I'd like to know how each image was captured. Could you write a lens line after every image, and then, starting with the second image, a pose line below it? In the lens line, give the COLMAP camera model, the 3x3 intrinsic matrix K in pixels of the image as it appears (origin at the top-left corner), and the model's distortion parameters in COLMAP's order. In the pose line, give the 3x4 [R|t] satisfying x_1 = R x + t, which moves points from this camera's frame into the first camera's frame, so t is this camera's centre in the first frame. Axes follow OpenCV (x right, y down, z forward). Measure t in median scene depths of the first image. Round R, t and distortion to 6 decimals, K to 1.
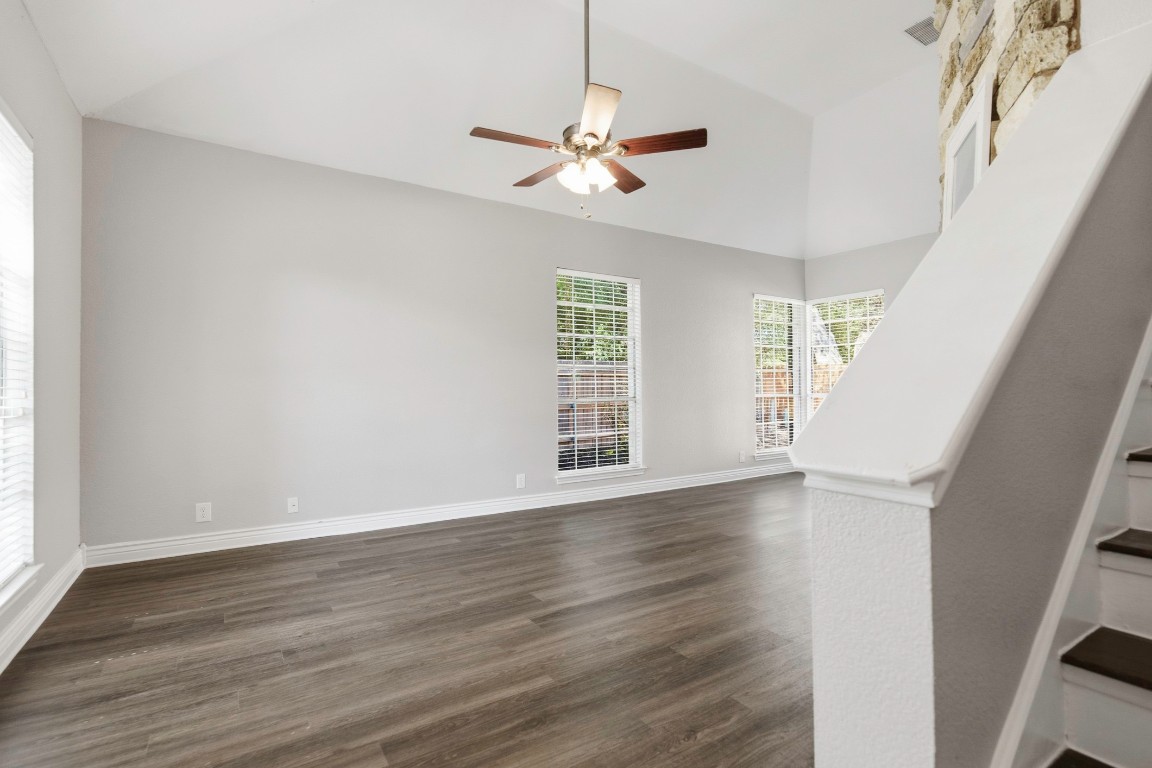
lens RADIAL K [[555.8, 0, 616.6], [0, 555.8, 385.1], [0, 0, 1]] dist [-0.000064, 0.000086]
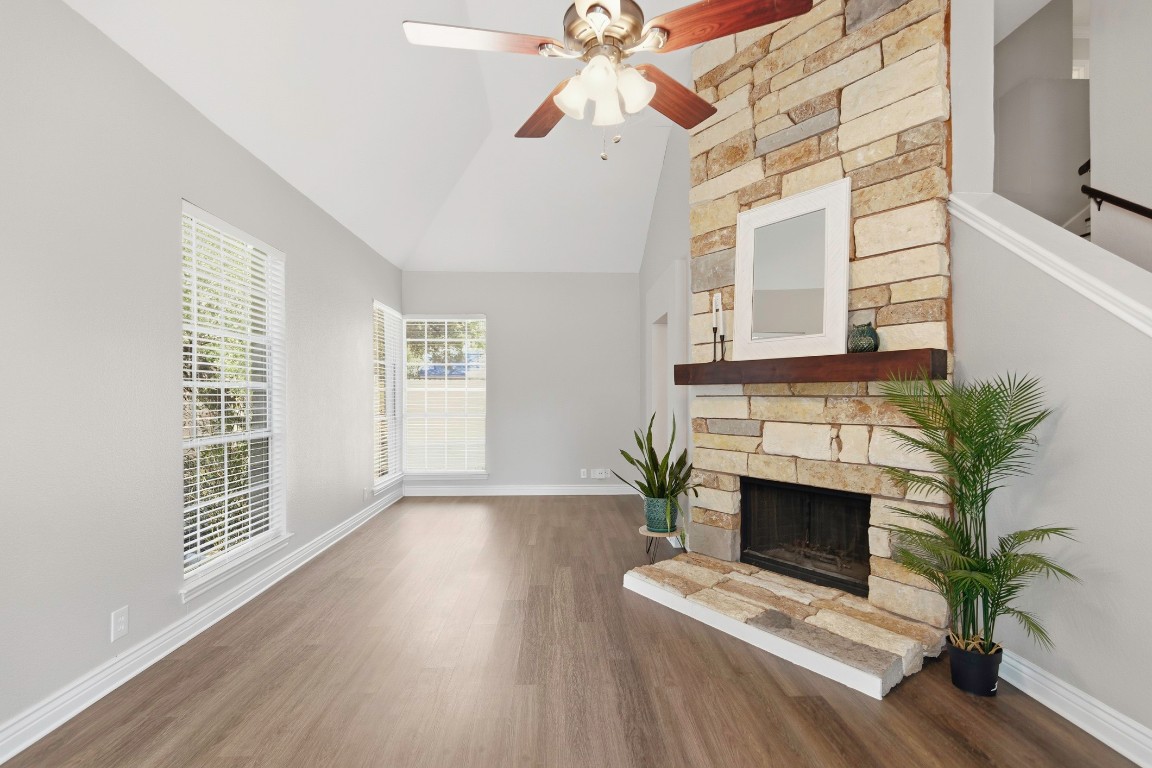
lens RADIAL K [[531.1, 0, 572.7], [0, 531.1, 395.2], [0, 0, 1]] dist [-0.000207, -0.000337]
pose [[0.547571, 0.003290, 0.836753, -0.559470], [-0.006264, 0.999980, 0.000167, -0.031480], [-0.836736, -0.005333, 0.547581, 0.742735]]
